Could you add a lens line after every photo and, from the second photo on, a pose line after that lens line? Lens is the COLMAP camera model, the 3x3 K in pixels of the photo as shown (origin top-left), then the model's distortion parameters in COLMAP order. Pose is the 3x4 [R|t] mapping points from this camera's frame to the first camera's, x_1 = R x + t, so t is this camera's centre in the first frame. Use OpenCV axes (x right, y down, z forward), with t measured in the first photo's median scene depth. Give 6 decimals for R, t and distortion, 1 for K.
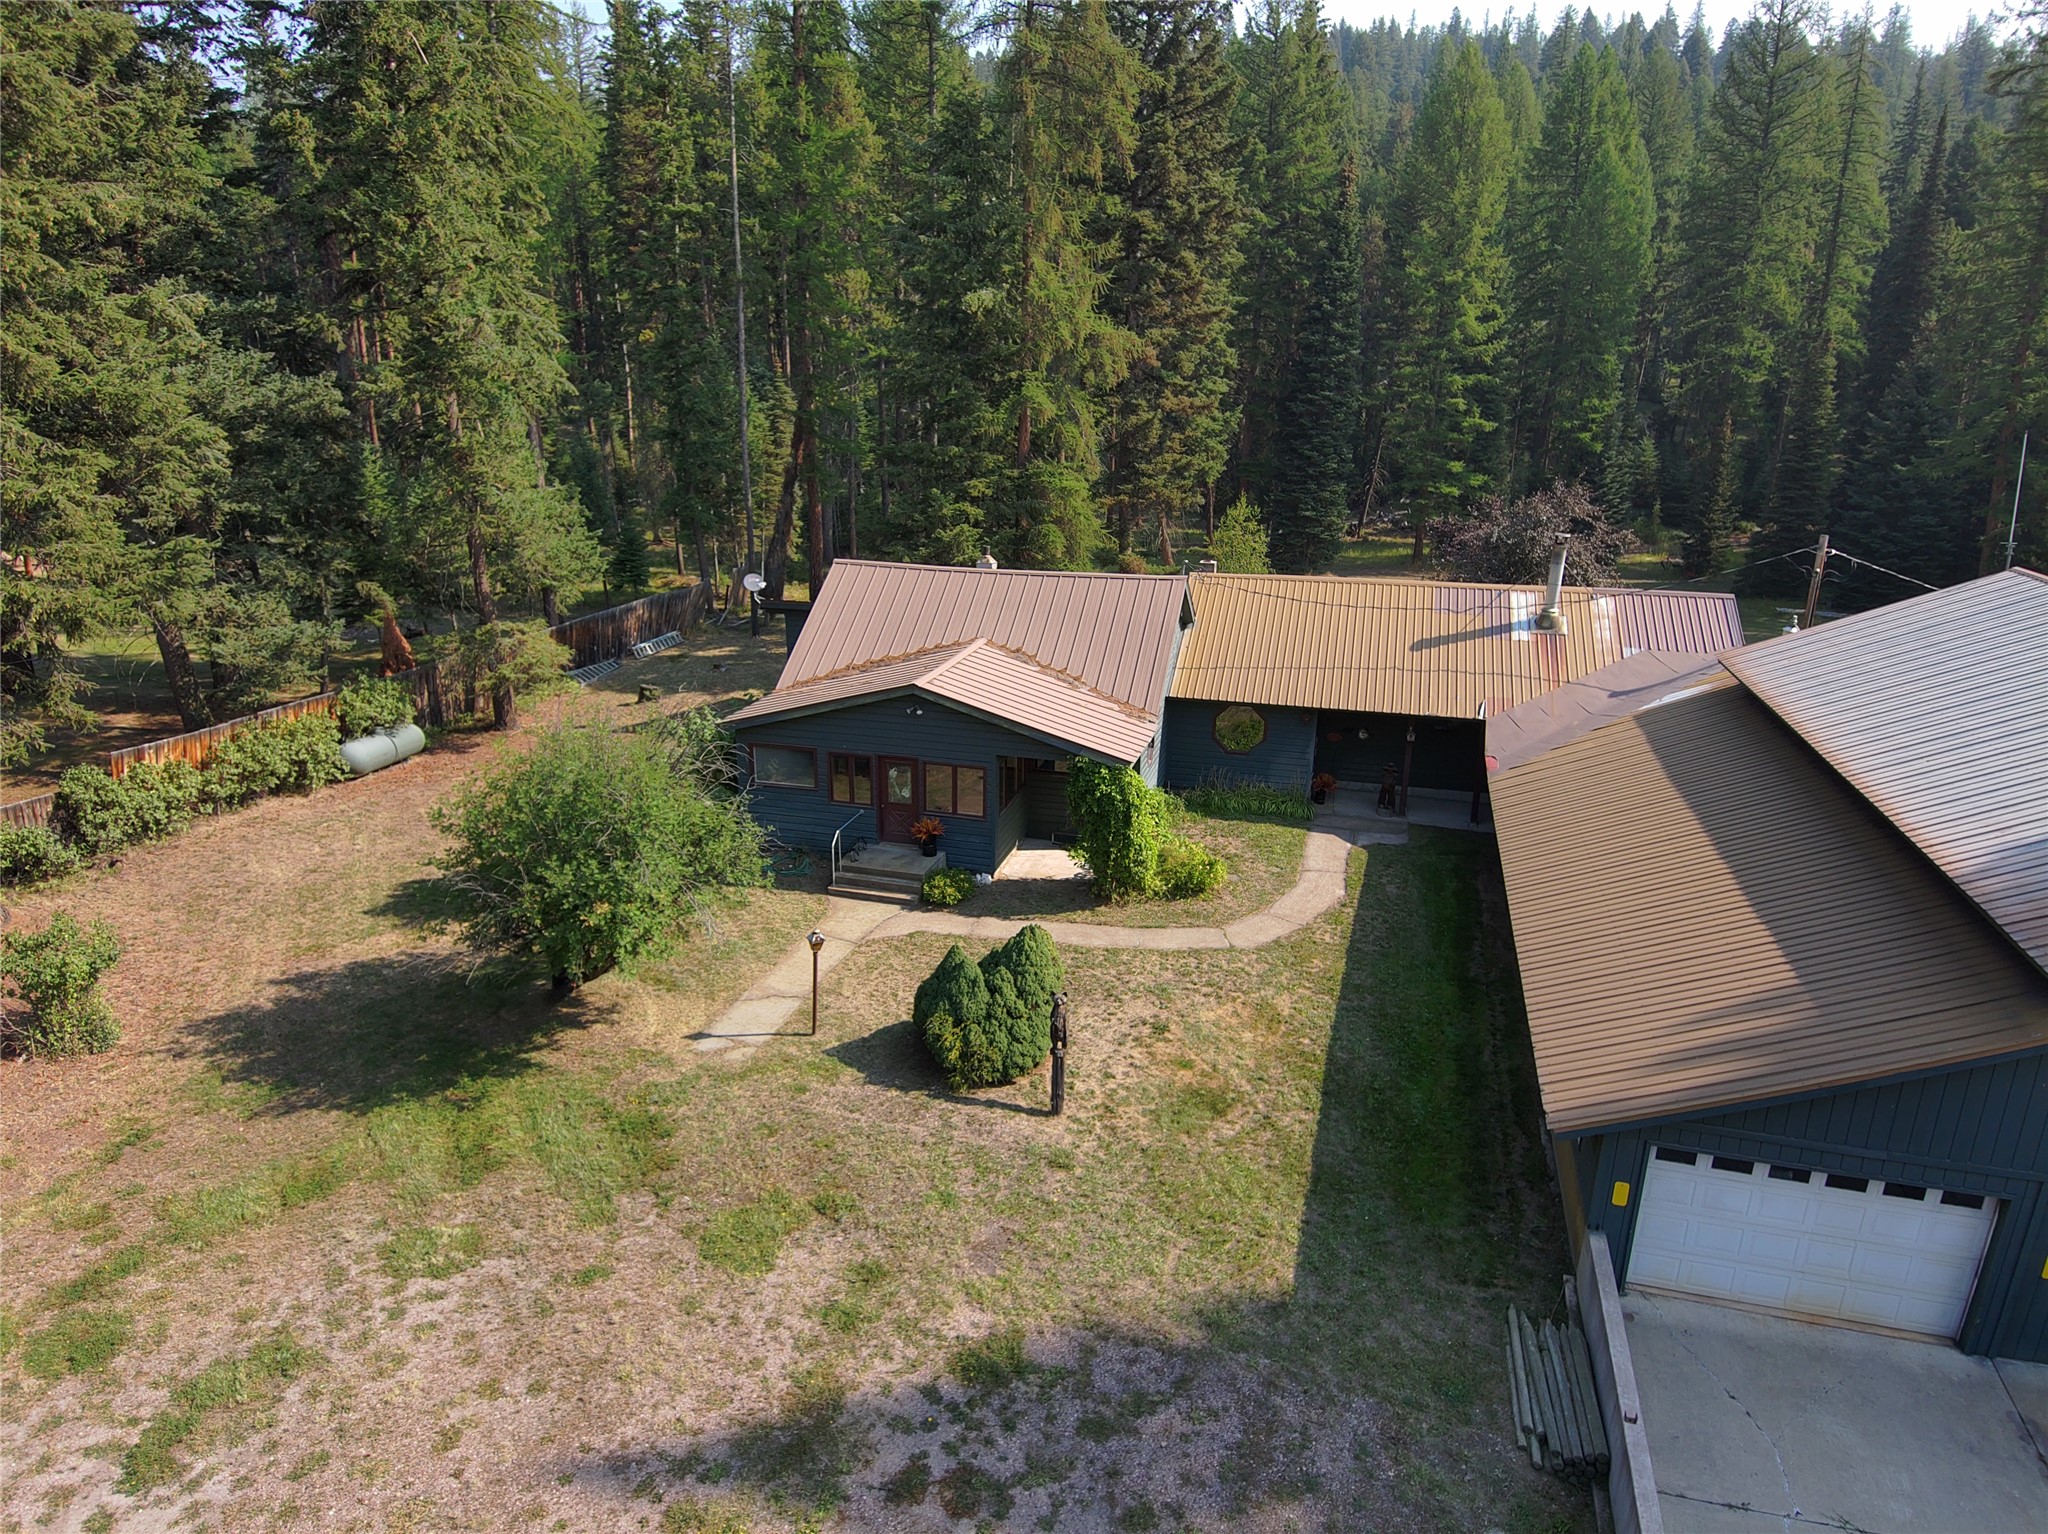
lens RADIAL K [[1203.0, 0, 1030.3], [0, 1203.0, 764.0], [0, 0, 1]] dist [0.079133, -0.109746]
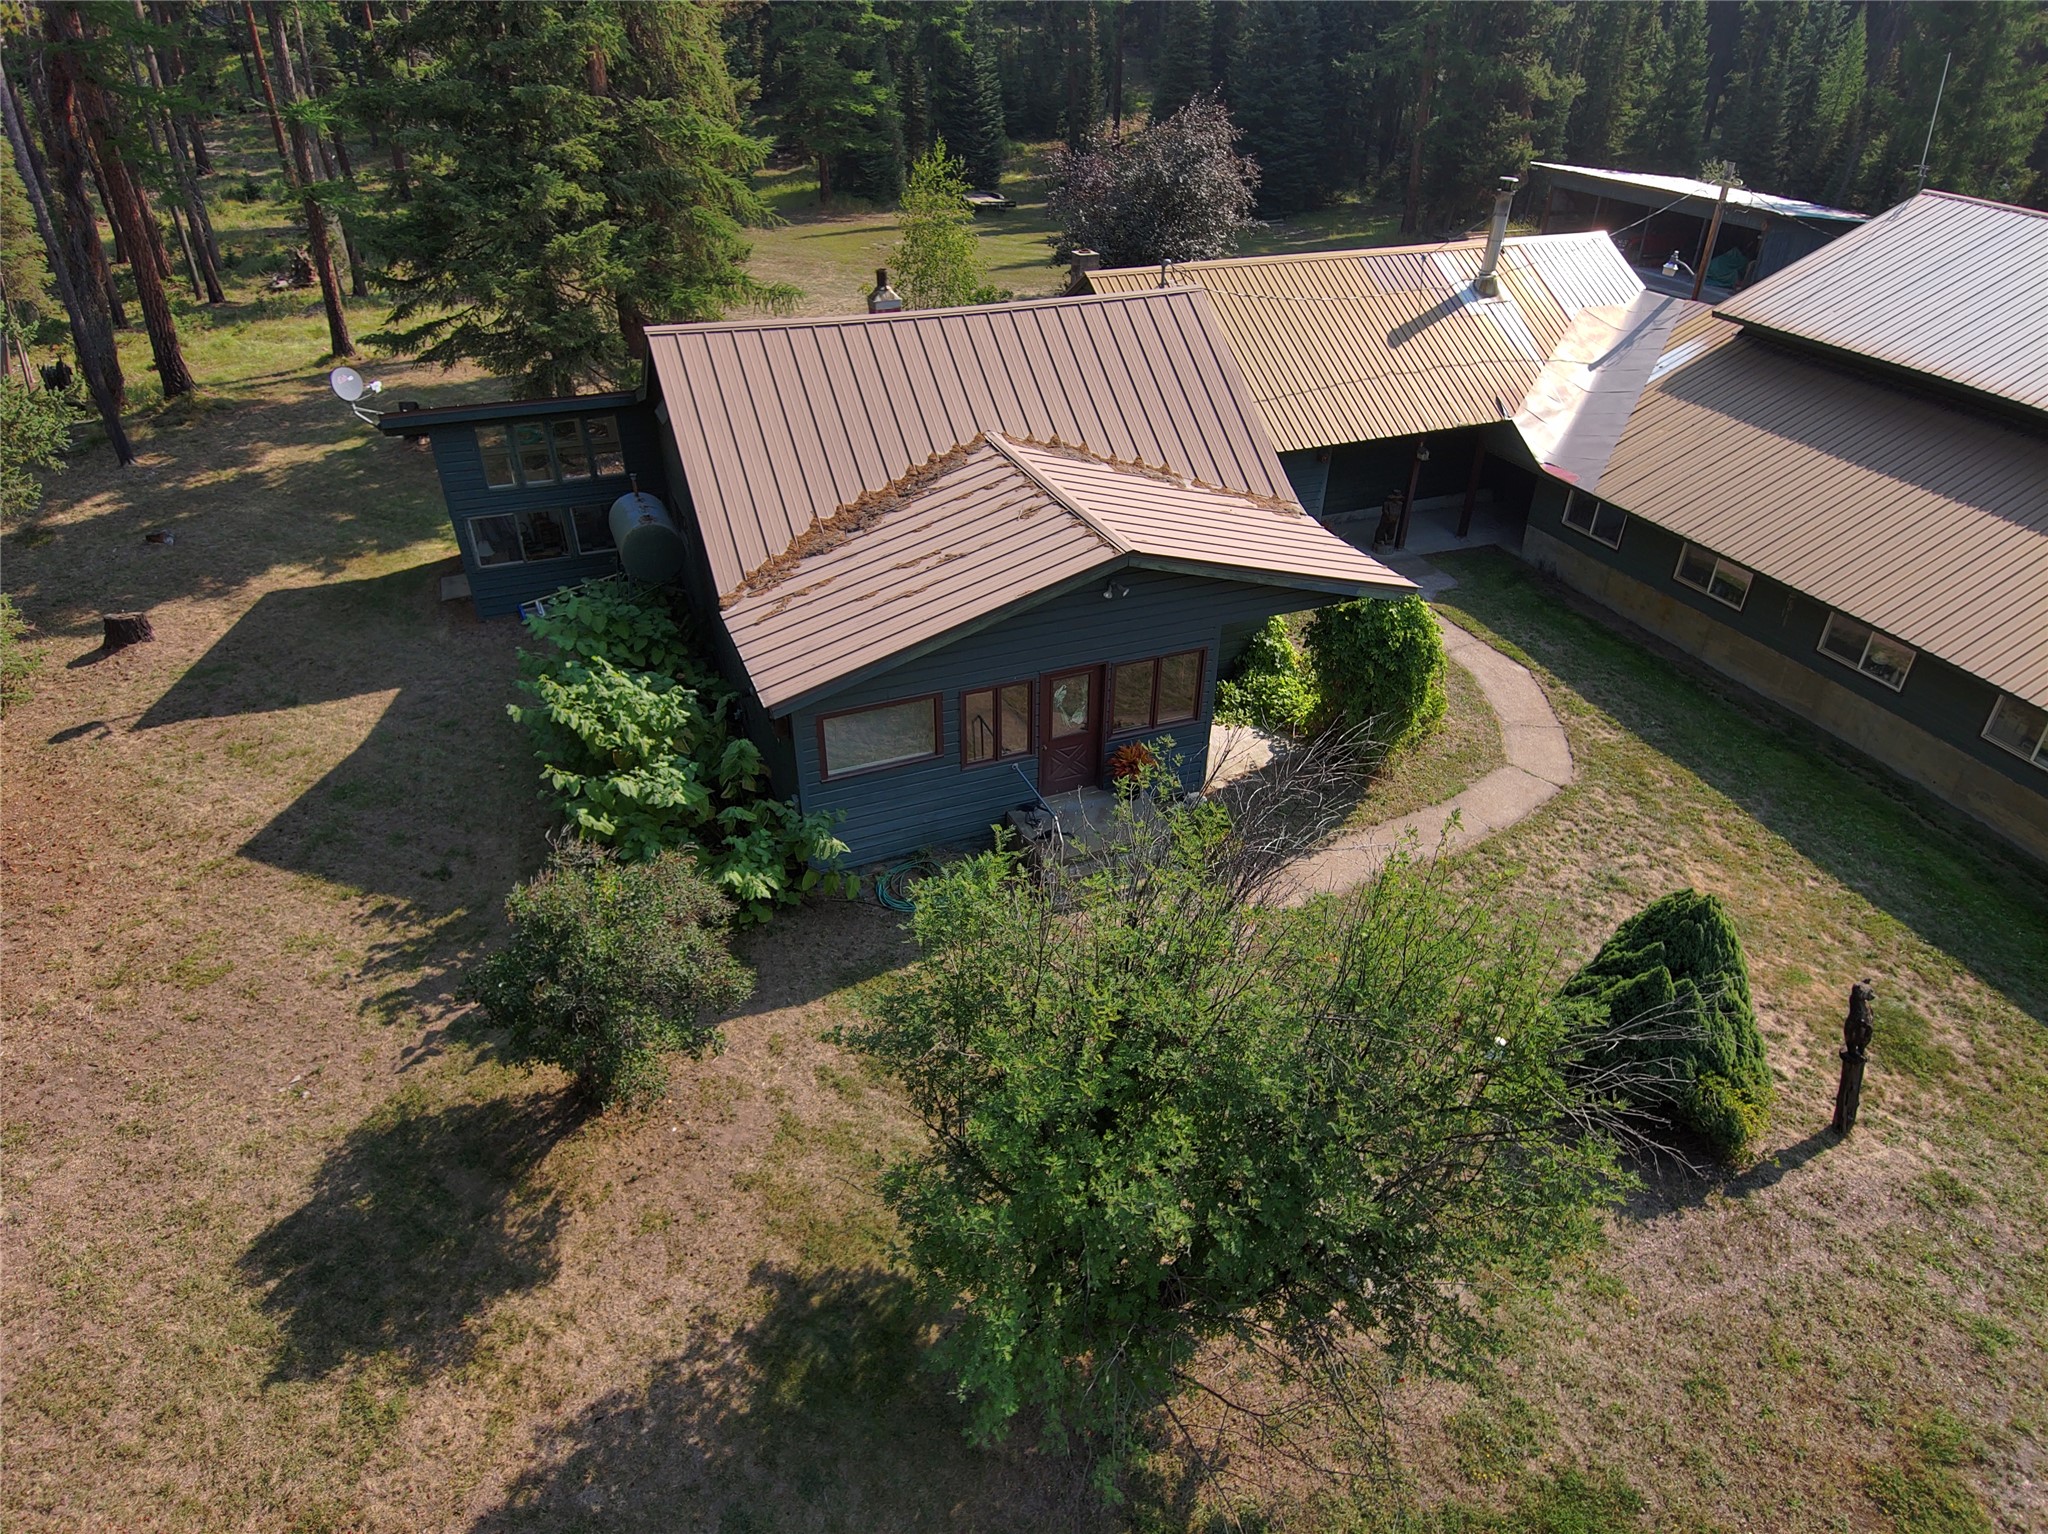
lens RADIAL K [[1203.0, 0, 1030.3], [0, 1203.0, 764.0], [0, 0, 1]] dist [0.079133, -0.109746]
pose [[0.787350, -0.332053, 0.519442, -0.294720], [0.175944, 0.928543, 0.326881, -0.105396], [-0.590866, -0.165978, 0.789512, 0.327785]]
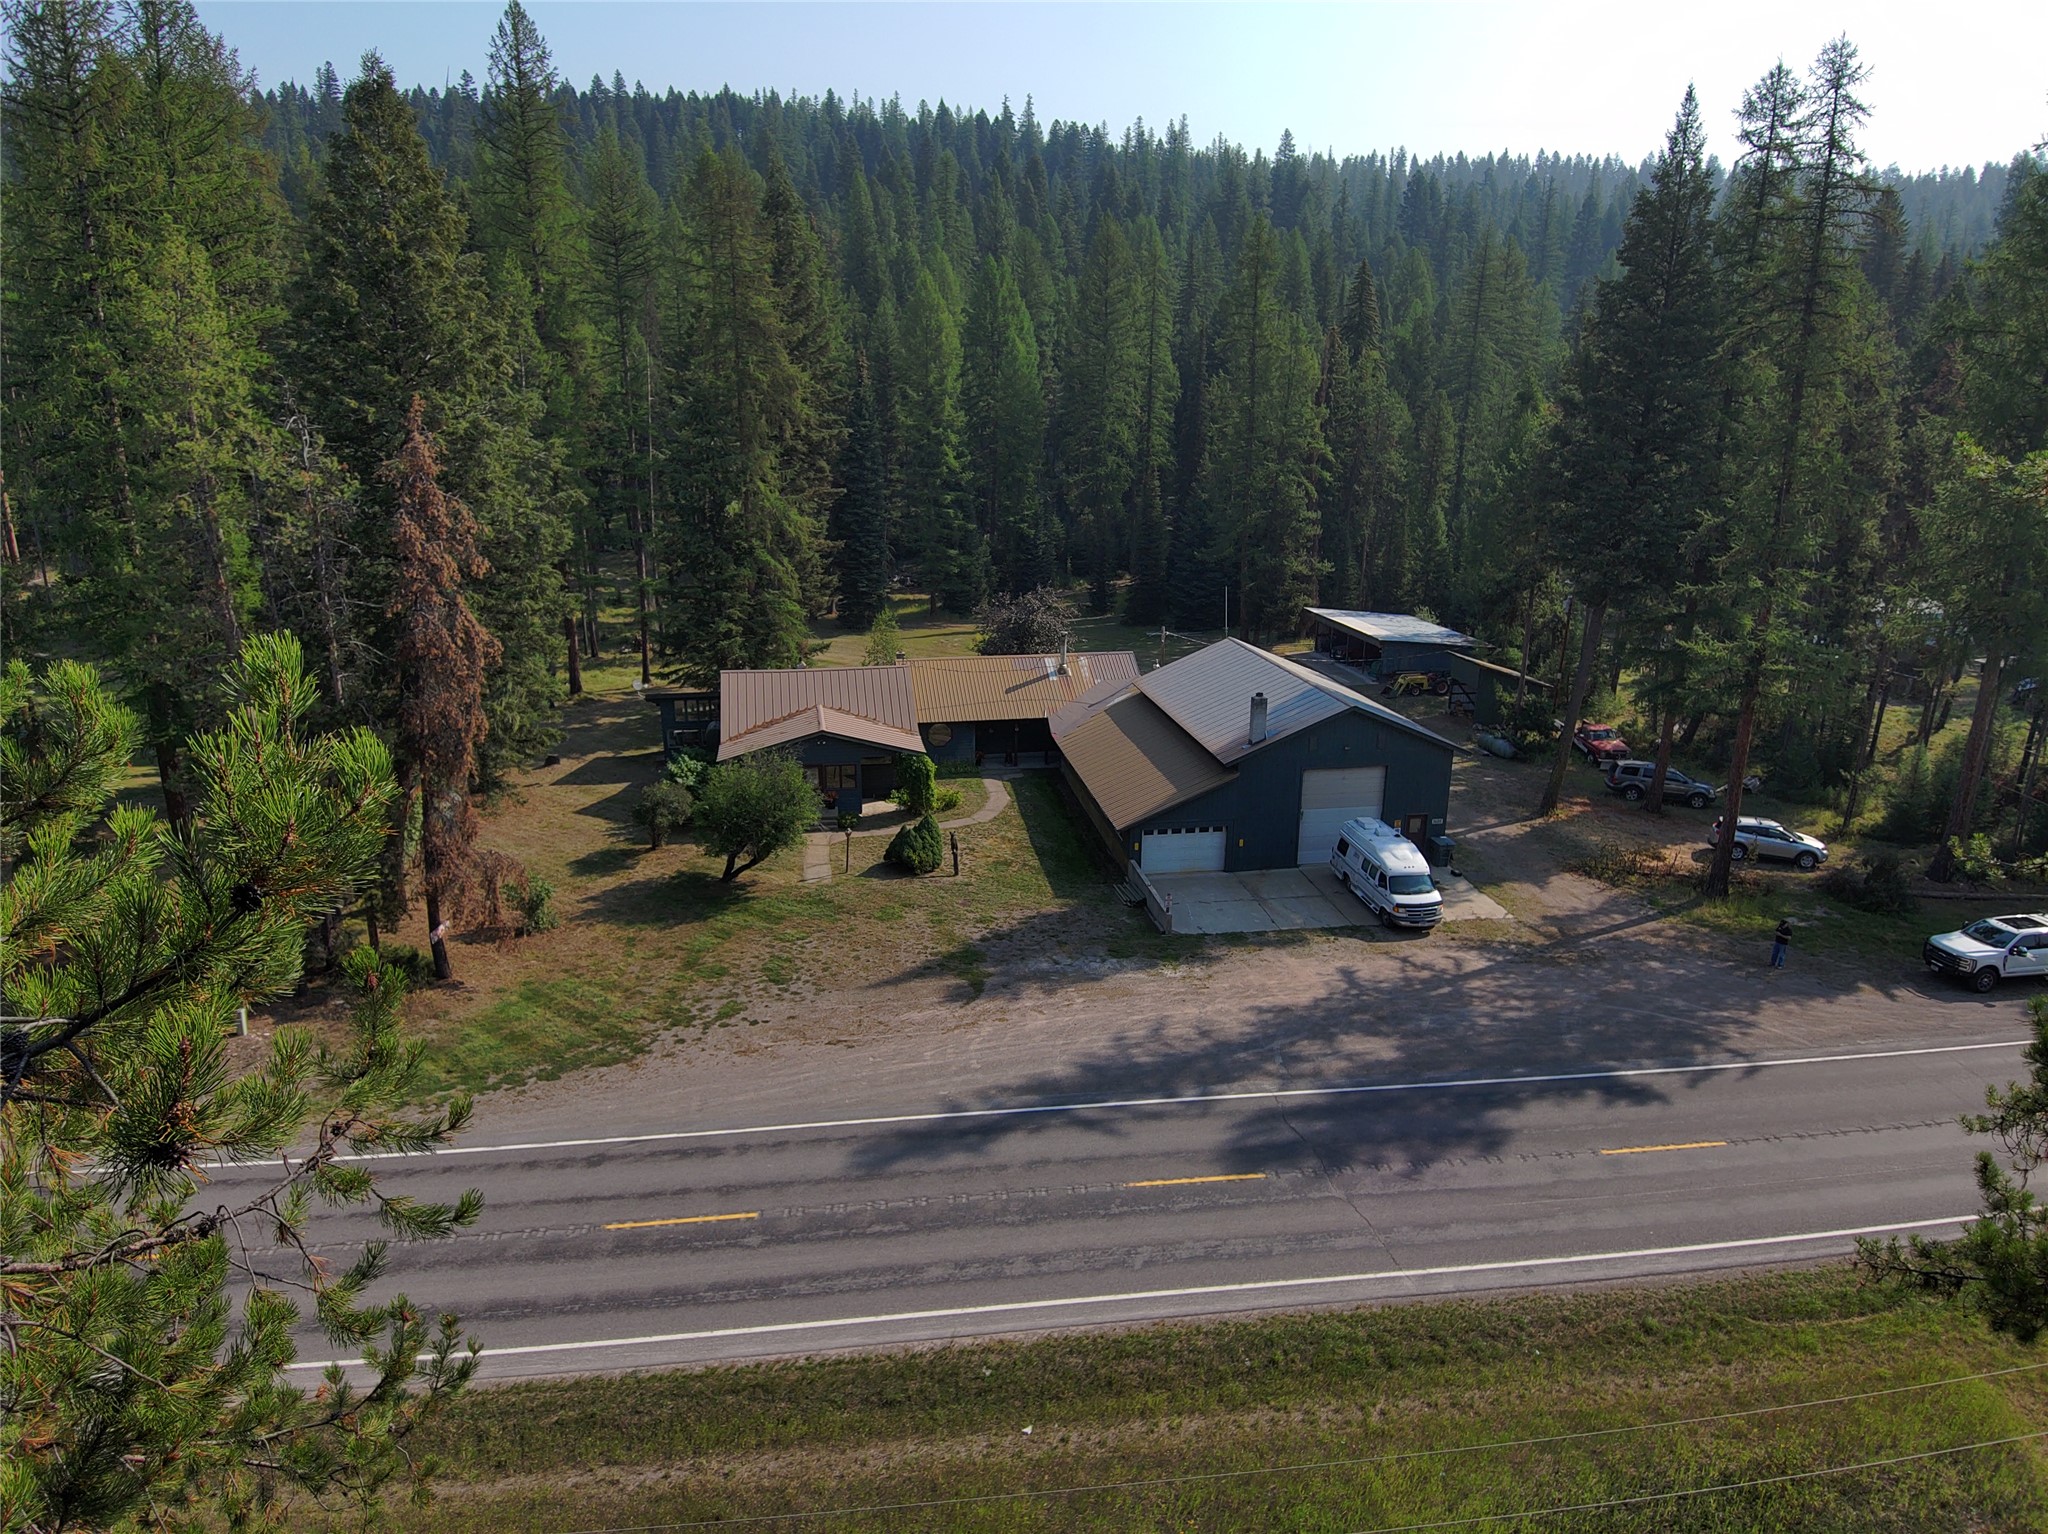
lens RADIAL K [[1200.5, 0, 1029.8], [0, 1200.5, 764.5], [0, 0, 1]] dist [0.094980, -0.131765]
pose [[0.896425, -0.128241, 0.424236, -0.423319], [0.134043, 0.990842, 0.016280, 0.005895], [-0.422439, 0.042272, 0.905405, -0.693419]]
